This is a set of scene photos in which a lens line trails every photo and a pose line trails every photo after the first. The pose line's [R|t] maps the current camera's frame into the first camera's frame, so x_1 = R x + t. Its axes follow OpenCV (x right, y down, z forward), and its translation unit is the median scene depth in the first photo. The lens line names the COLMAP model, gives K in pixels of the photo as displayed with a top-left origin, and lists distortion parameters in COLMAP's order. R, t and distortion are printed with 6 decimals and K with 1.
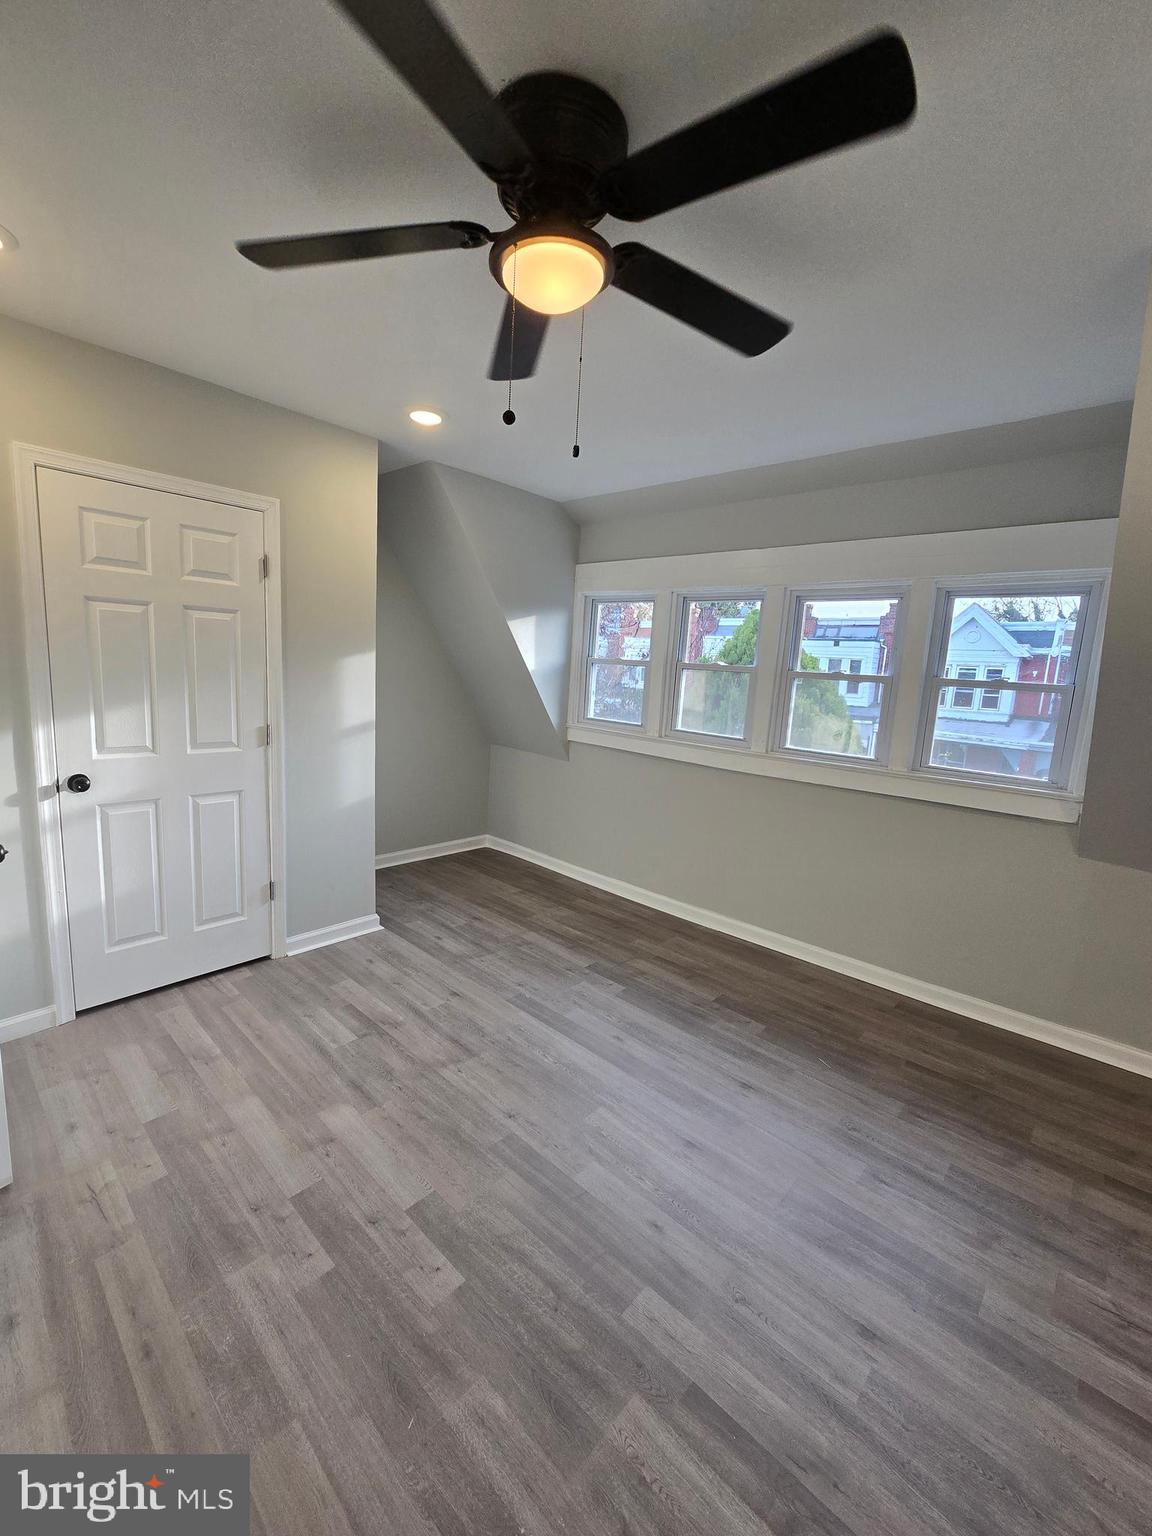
lens RADIAL K [[634.3, 0, 563.2], [0, 634.3, 762.4], [0, 0, 1]] dist [-0.005305, 0.000237]
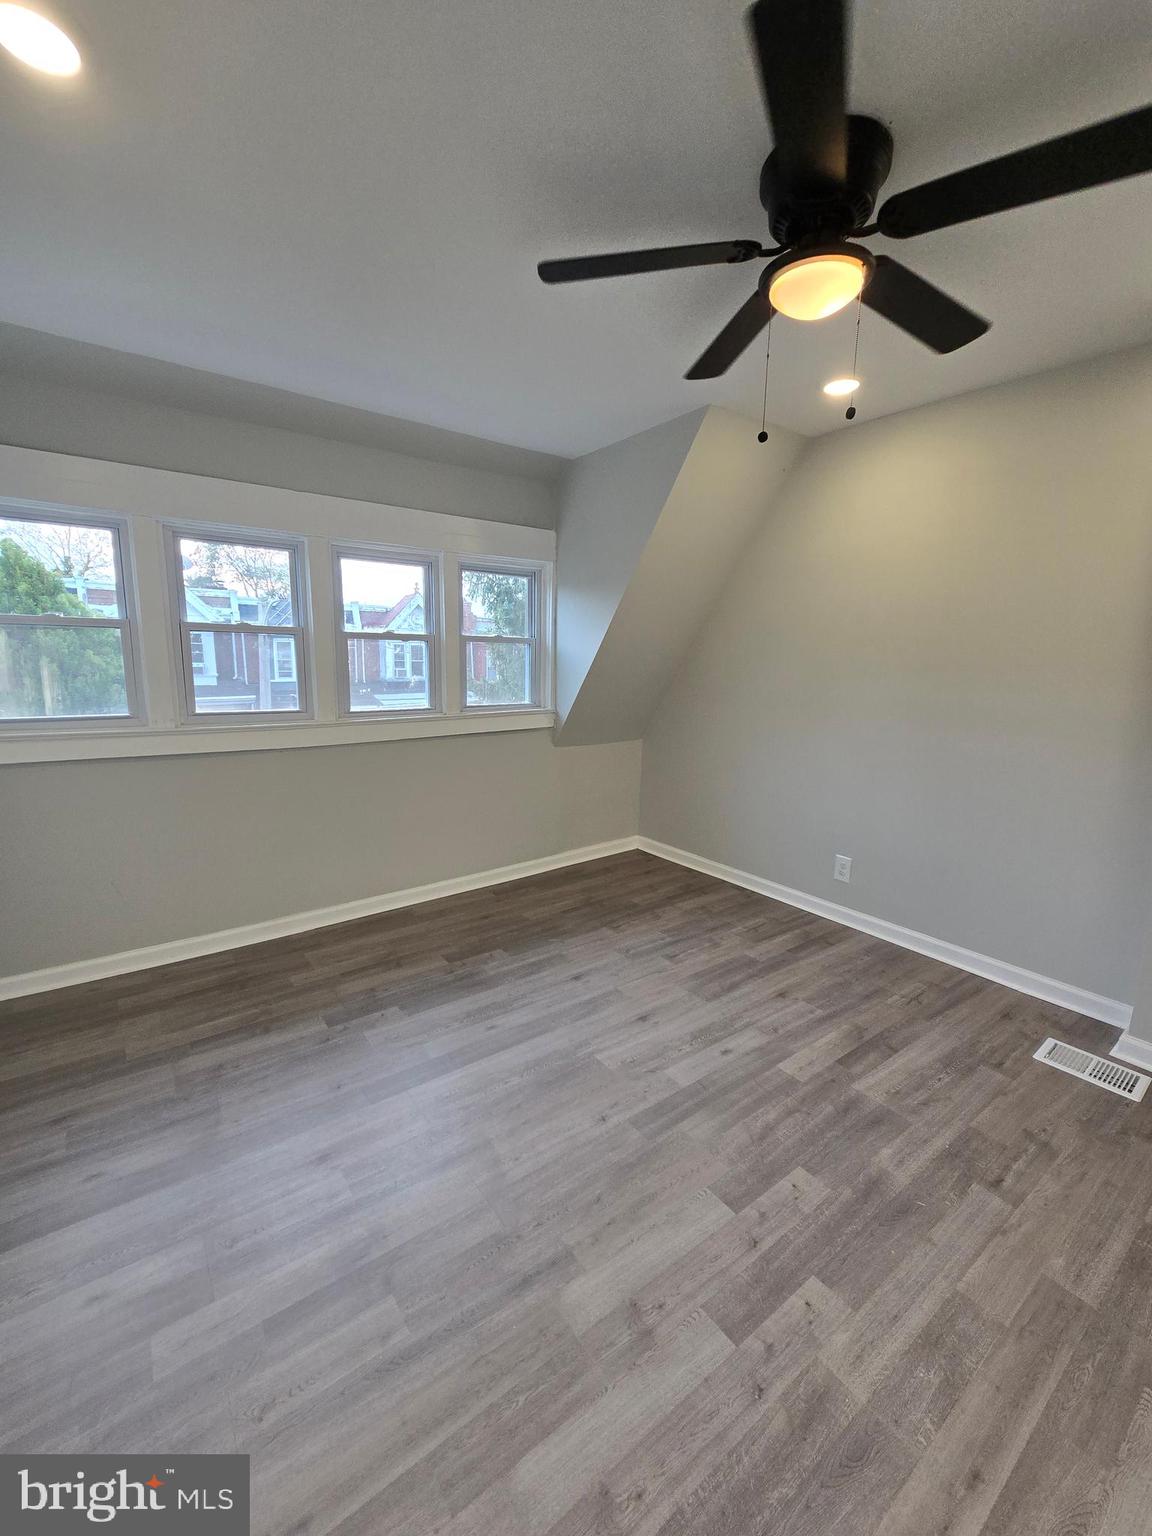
lens RADIAL K [[629.7, 0, 561.9], [0, 629.7, 766.3], [0, 0, 1]] dist [-0.003219, -0.000048]
pose [[0.187637, -0.220046, 0.957273, -0.854469], [0.148787, 0.969705, 0.193739, -0.130281], [-0.970904, 0.106078, 0.214692, 0.796572]]
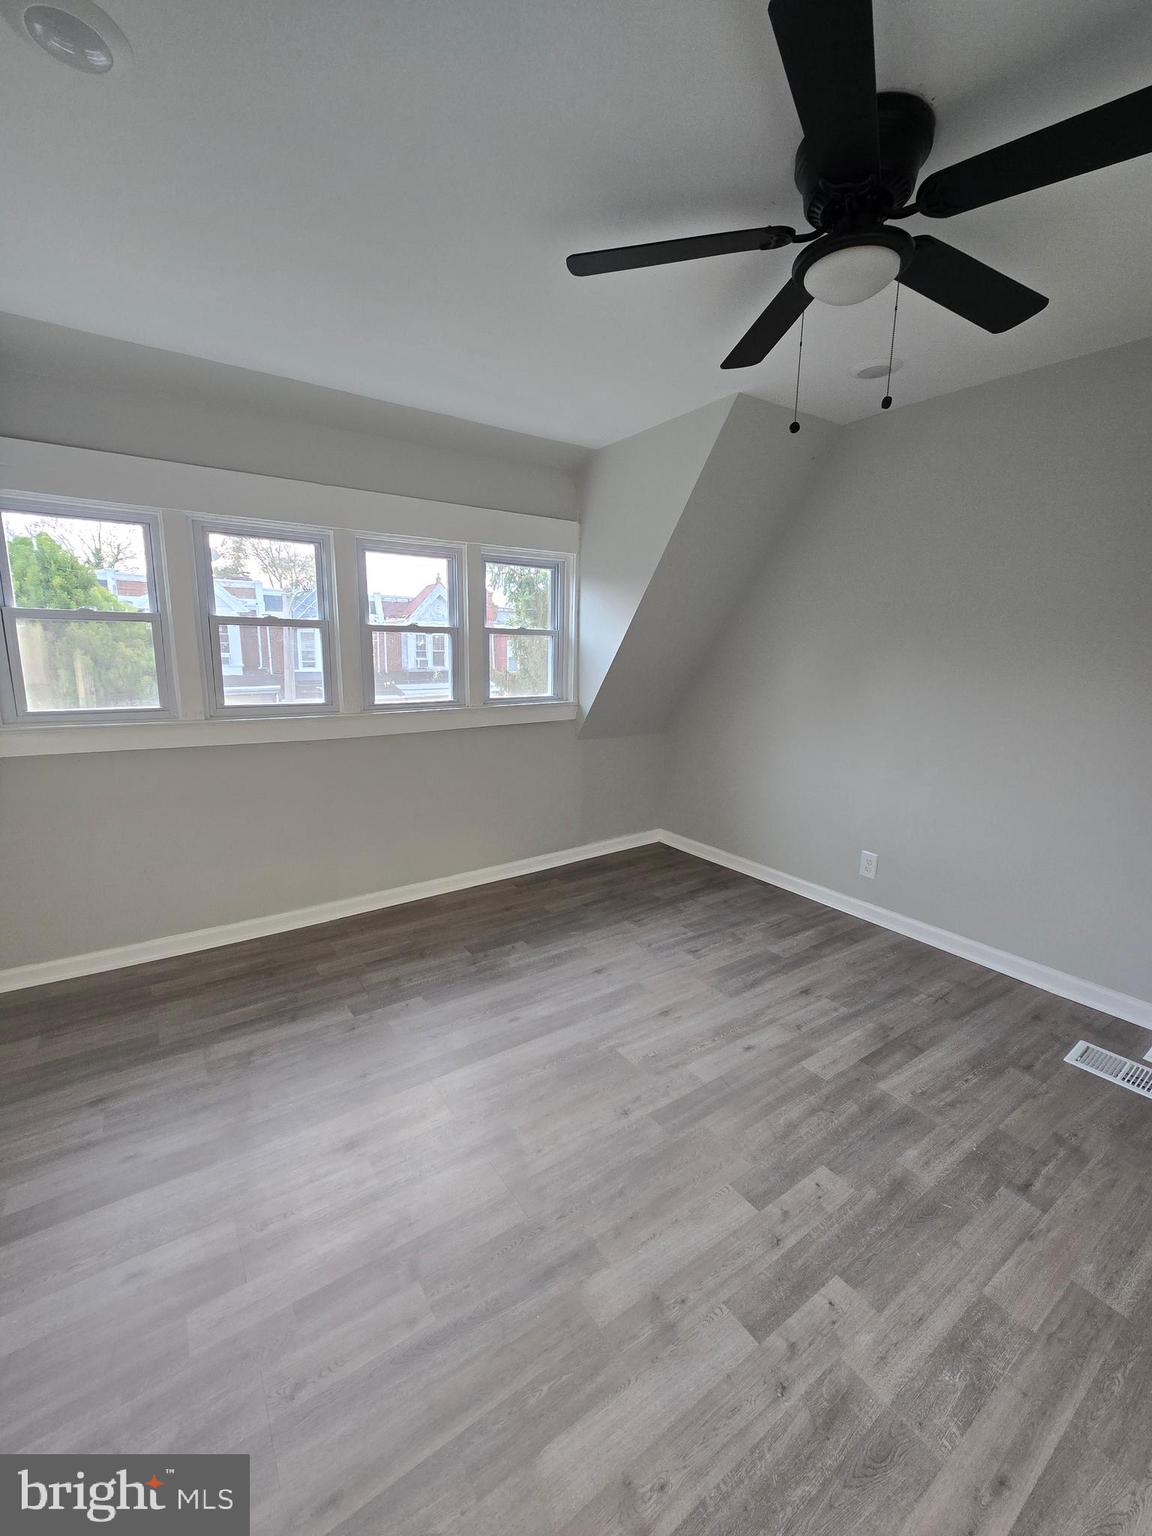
lens RADIAL K [[629.7, 0, 561.9], [0, 629.7, 766.3], [0, 0, 1]] dist [-0.003219, -0.000048]
pose [[0.219276, -0.233965, 0.947195, -0.852917], [0.149534, 0.967411, 0.204341, -0.138733], [-0.964136, 0.096831, 0.247116, 0.802245]]
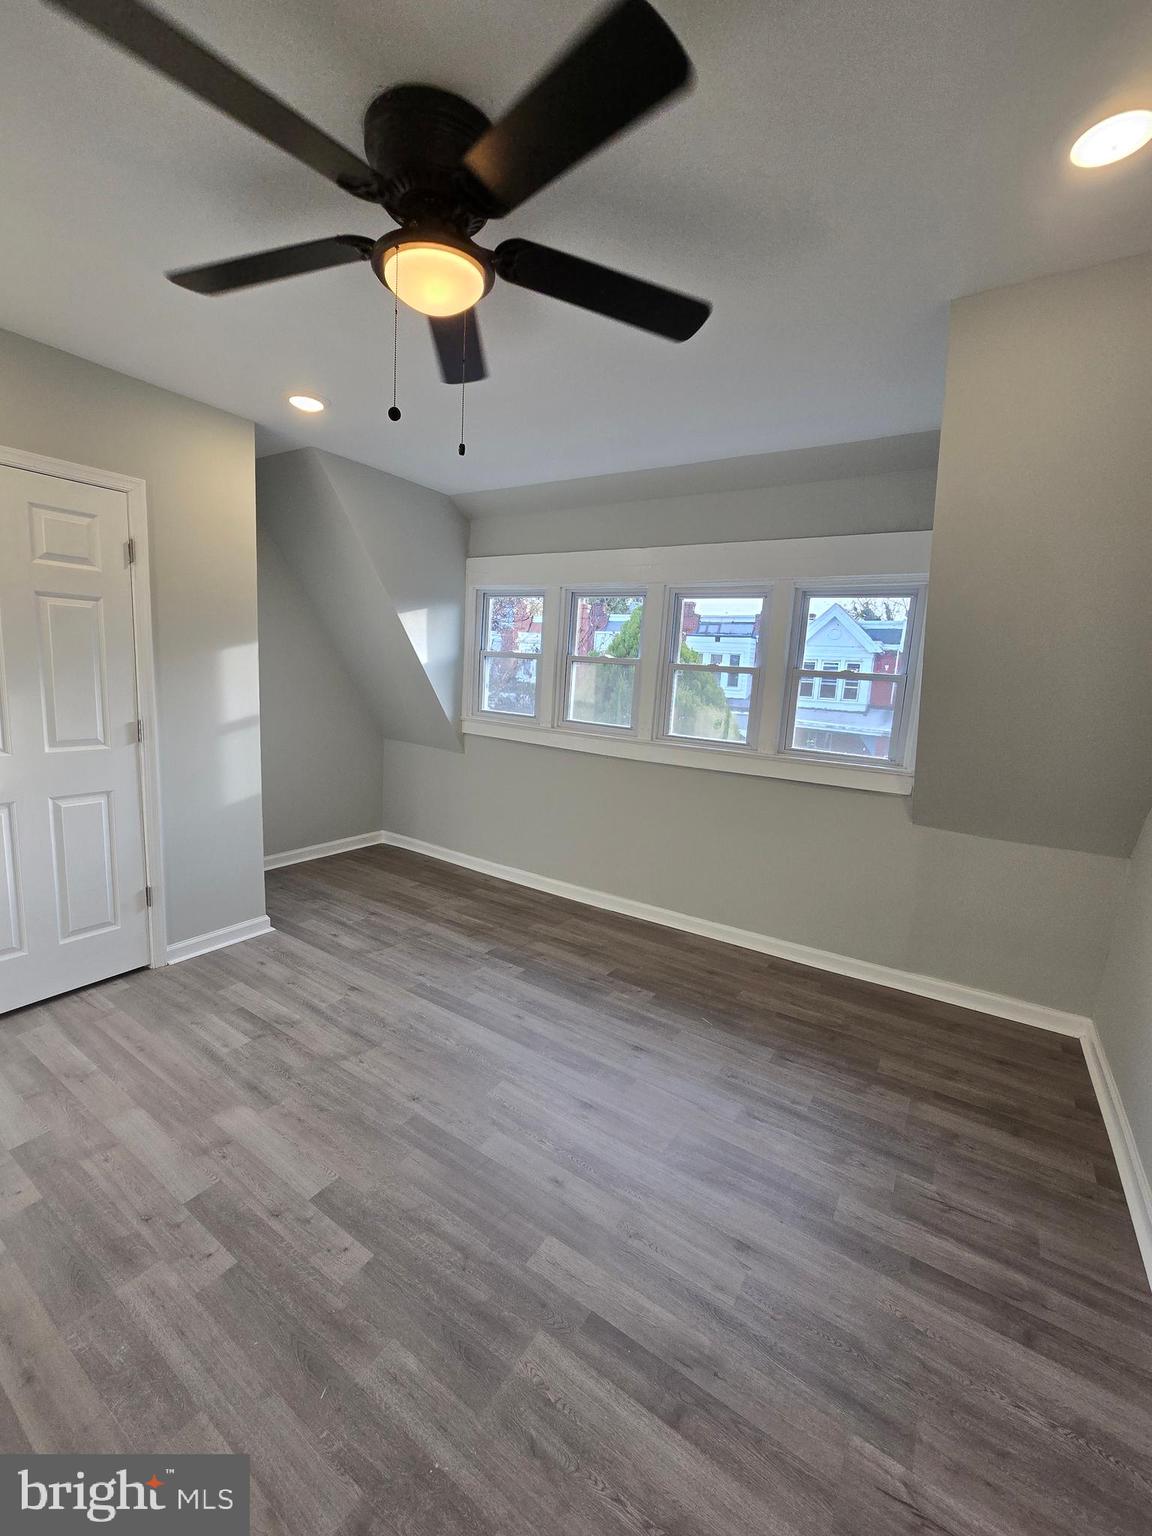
lens RADIAL K [[632.6, 0, 564.4], [0, 632.6, 763.2], [0, 0, 1]] dist [-0.003970, 0.000263]
pose [[0.986183, -0.025554, 0.163674, 0.002262], [0.024018, 0.999647, 0.011360, 0.012098], [-0.163907, -0.007272, 0.986449, -0.039680]]
